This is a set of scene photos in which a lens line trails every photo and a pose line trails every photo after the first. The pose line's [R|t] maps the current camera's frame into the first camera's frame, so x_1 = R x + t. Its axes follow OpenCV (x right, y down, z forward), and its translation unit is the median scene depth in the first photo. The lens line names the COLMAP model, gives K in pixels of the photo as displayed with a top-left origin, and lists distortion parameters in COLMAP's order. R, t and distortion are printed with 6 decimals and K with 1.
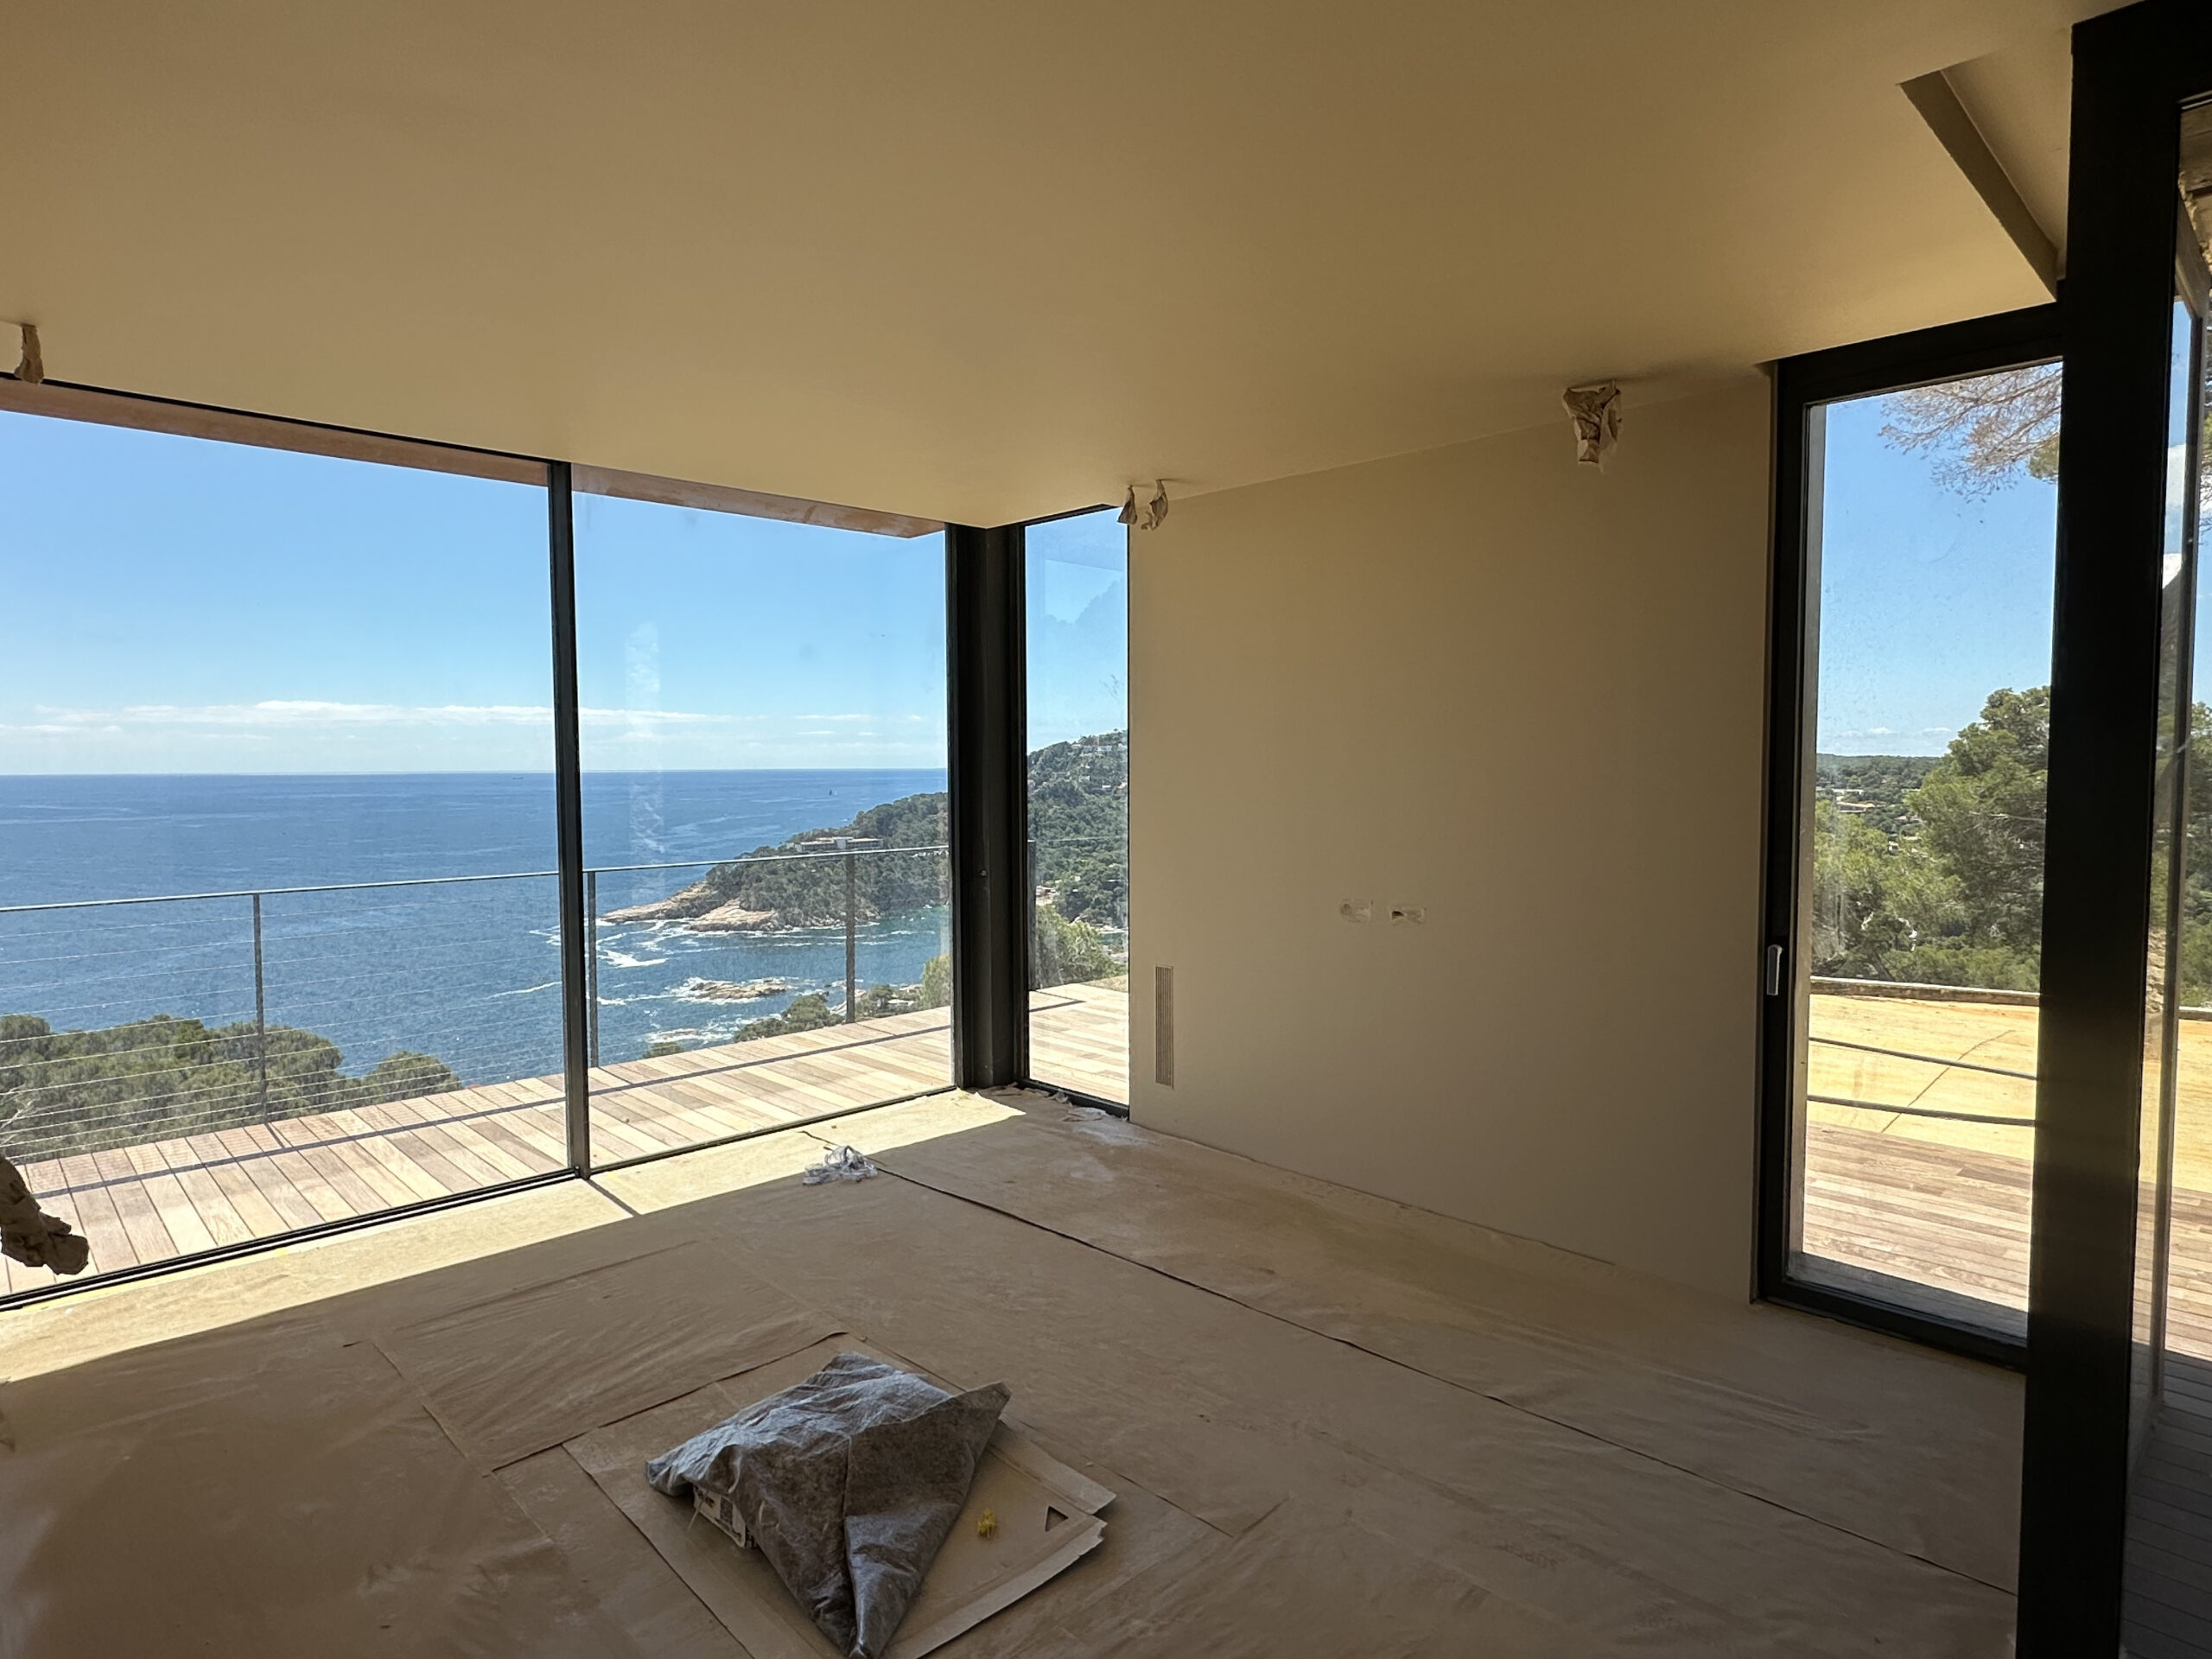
lens RADIAL K [[1236.0, 0, 1106.0], [0, 1236.0, 829.5], [0, 0, 1]] dist [0.001917, 0.000423]
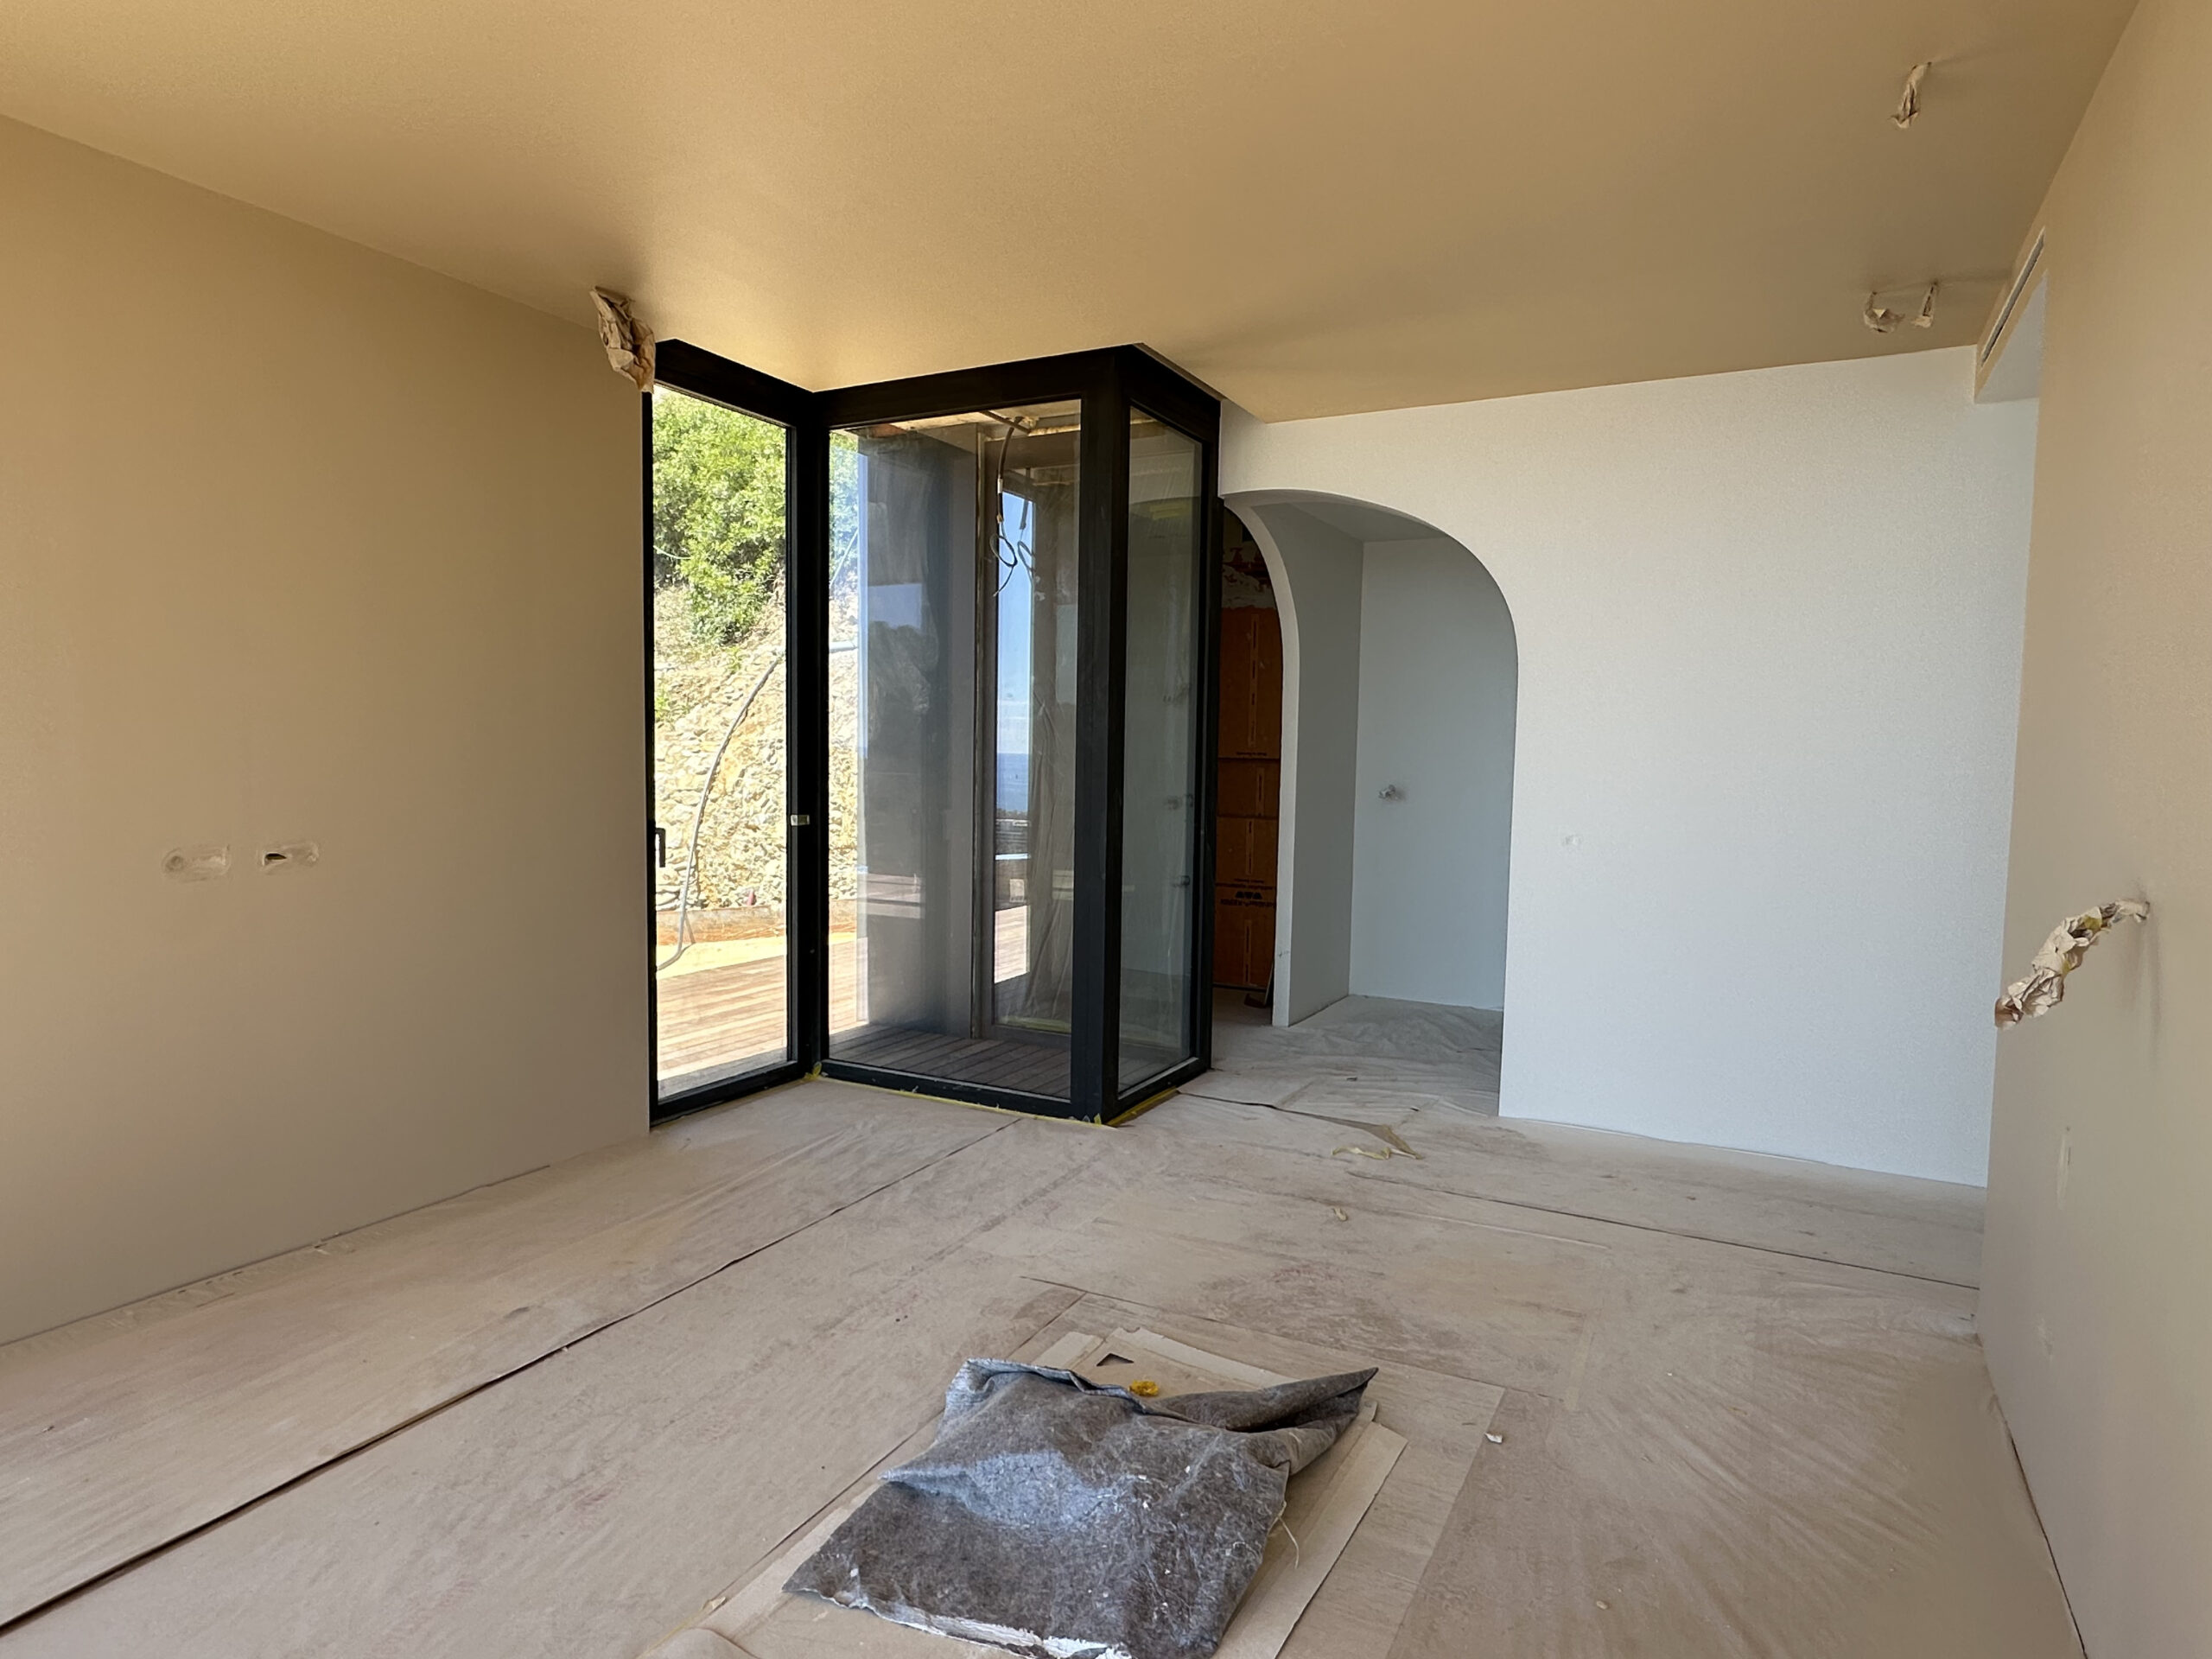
lens RADIAL K [[1236.0, 0, 1106.0], [0, 1236.0, 829.5], [0, 0, 1]] dist [0.001917, 0.000423]
pose [[-0.286224, -0.066131, 0.955878, -0.594082], [0.035682, 0.996188, 0.079604, 0.012620], [-0.957498, 0.056892, -0.282773, 0.745261]]
